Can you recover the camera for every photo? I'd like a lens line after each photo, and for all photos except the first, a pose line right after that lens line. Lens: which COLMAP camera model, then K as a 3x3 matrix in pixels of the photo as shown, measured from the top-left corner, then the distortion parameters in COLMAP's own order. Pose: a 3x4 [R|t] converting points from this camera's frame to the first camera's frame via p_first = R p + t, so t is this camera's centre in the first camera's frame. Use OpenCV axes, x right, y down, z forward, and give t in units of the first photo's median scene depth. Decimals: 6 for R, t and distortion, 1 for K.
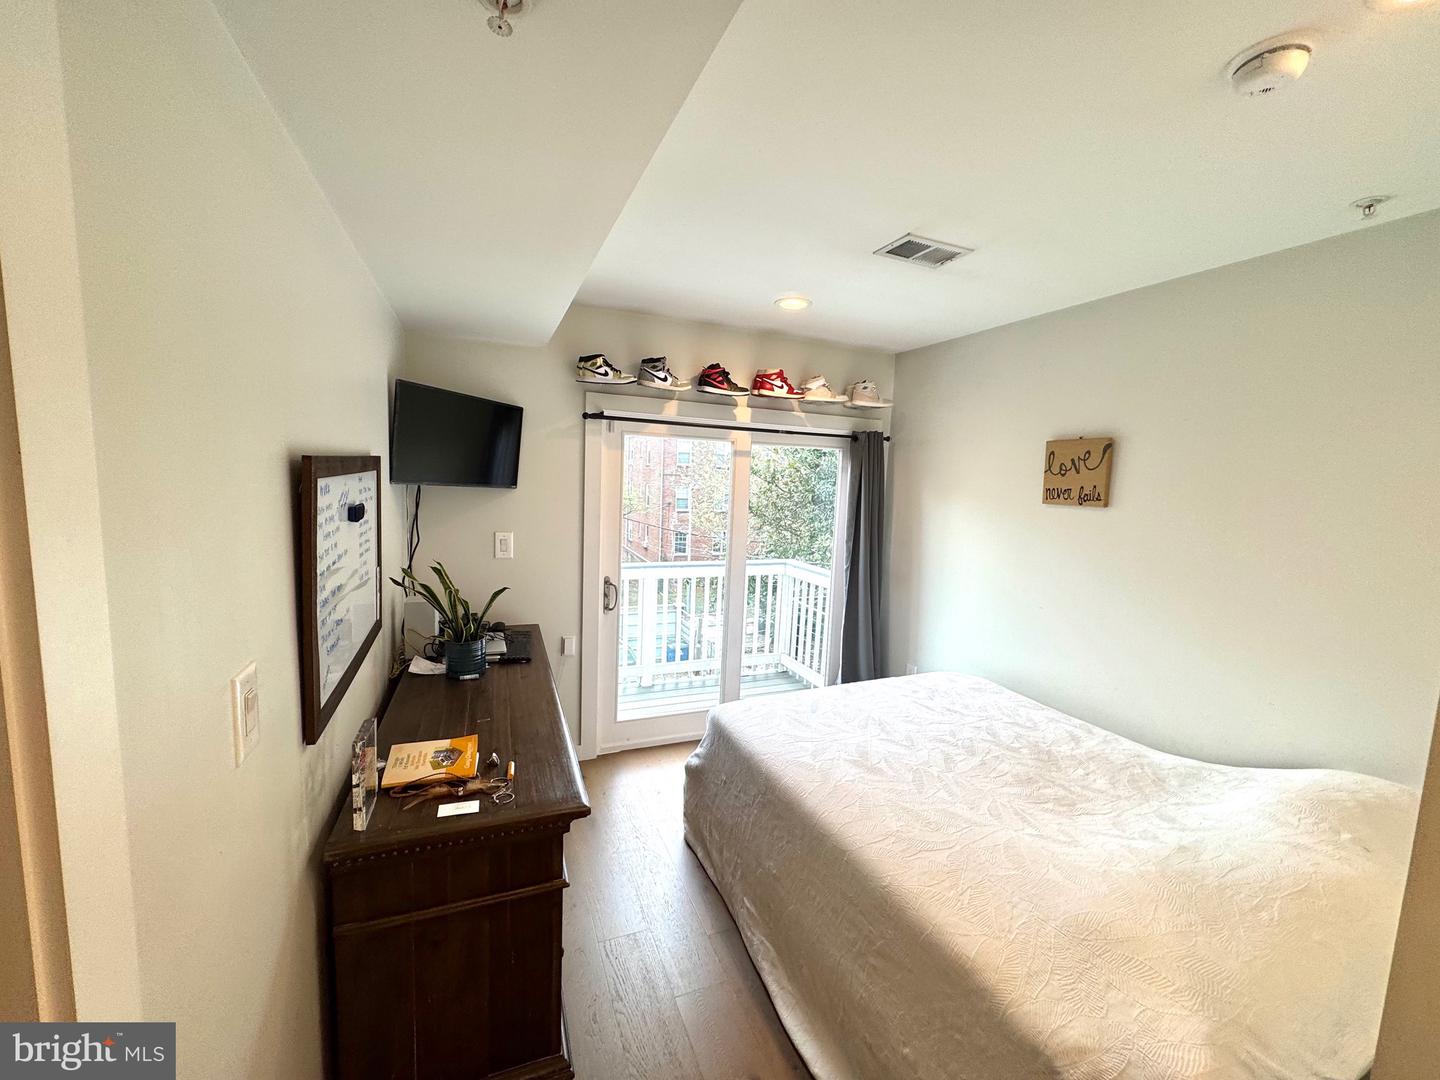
lens RADIAL K [[572.7, 0, 718.3], [0, 572.7, 541.3], [0, 0, 1]] dist [-0.001429, 0.000416]
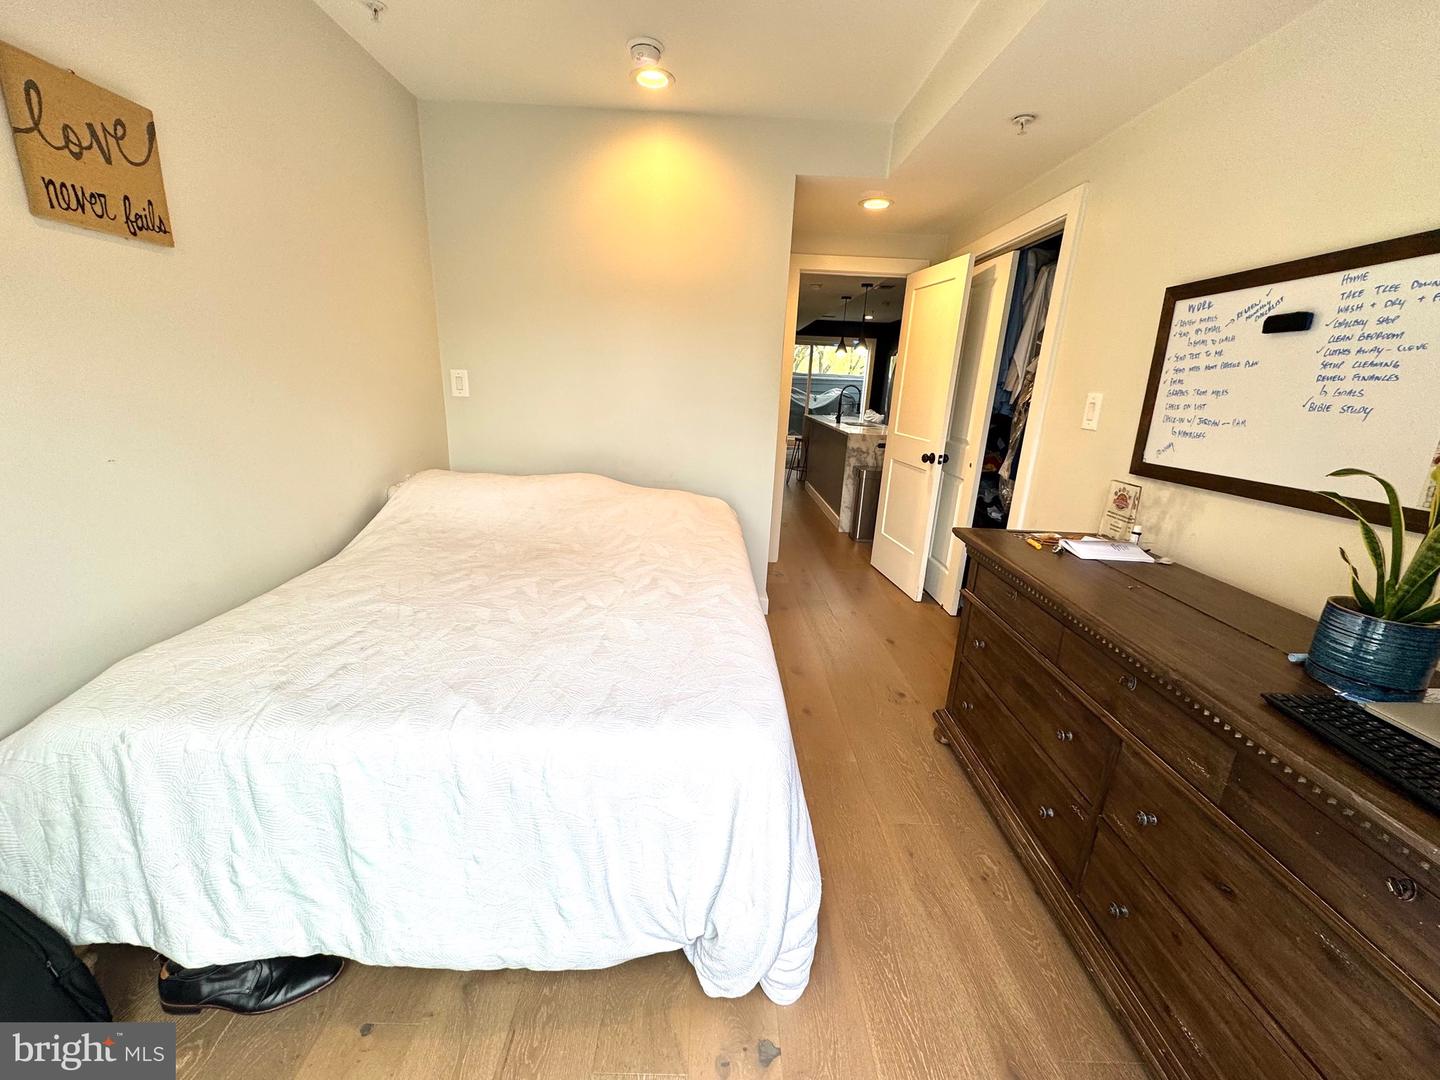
lens RADIAL K [[572.7, 0, 718.3], [0, 572.7, 536.7], [0, 0, 1]] dist [-0.001429, 0.000416]
pose [[-0.917902, -0.179921, 0.353671, -0.086078], [-0.036789, 0.926043, 0.375620, -0.024785], [-0.395097, 0.331772, -0.856636, 1.312881]]
